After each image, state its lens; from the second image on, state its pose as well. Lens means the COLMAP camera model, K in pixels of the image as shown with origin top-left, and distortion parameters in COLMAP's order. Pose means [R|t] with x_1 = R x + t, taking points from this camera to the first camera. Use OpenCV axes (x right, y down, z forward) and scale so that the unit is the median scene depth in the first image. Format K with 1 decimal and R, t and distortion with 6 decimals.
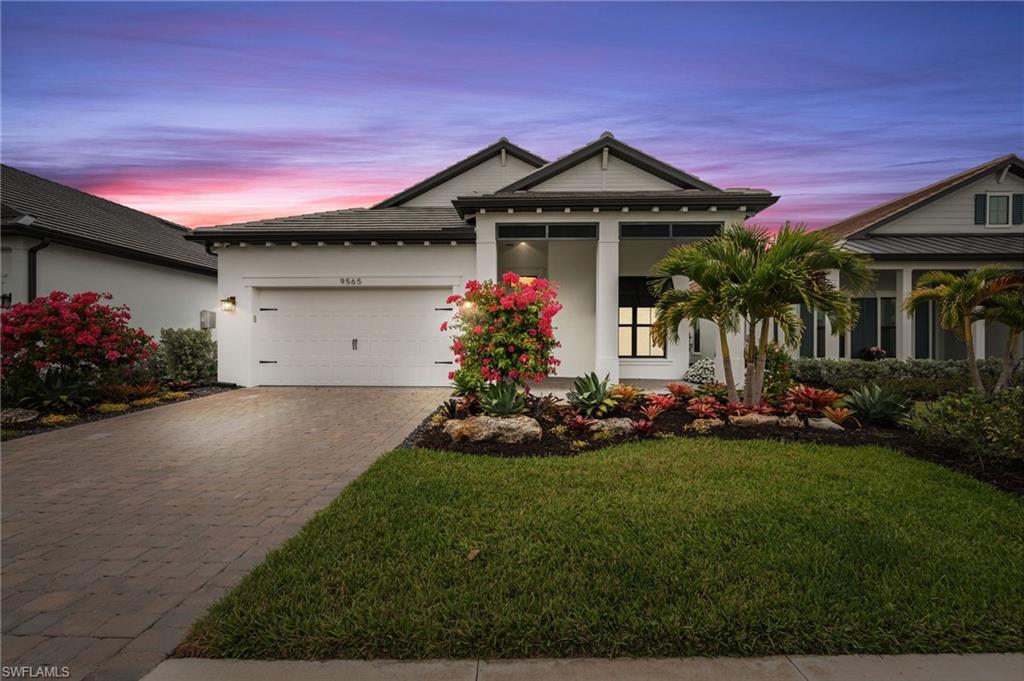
lens RADIAL K [[395.9, 0, 512.0], [0, 395.9, 345.3], [0, 0, 1]] dist [0.007702, 0.000041]
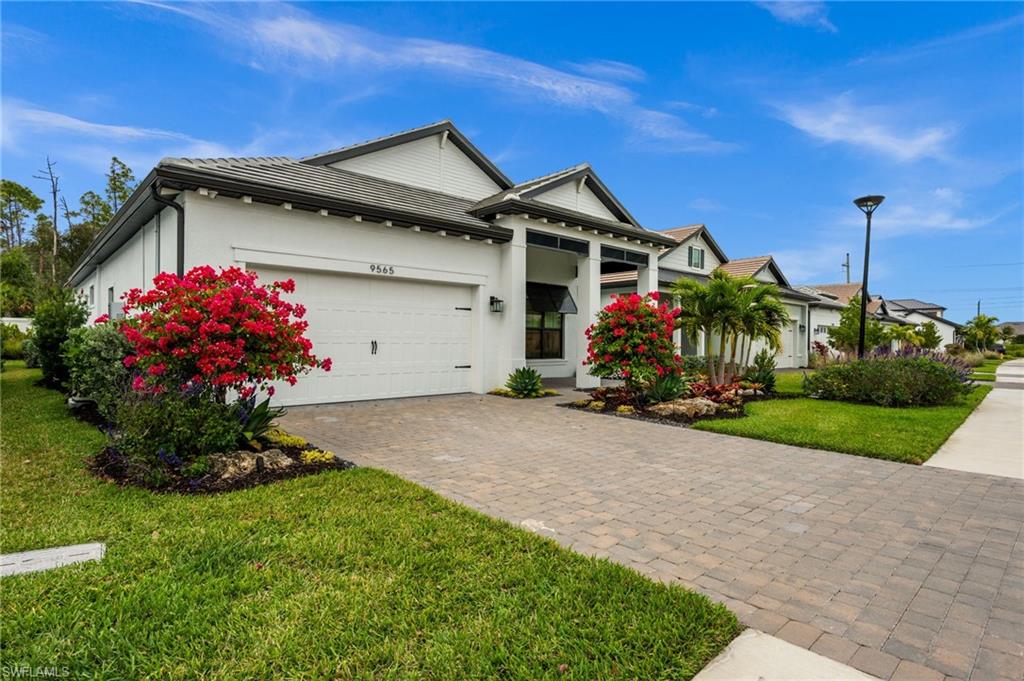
lens RADIAL K [[527.4, 0, 509.8], [0, 527.4, 342.0], [0, 0, 1]] dist [0.002425, 0.000042]
pose [[0.732230, 0.006678, 0.681025, -0.942566], [0.000417, 0.999947, -0.010253, -0.002513], [-0.681058, 0.007791, 0.732188, 0.037808]]
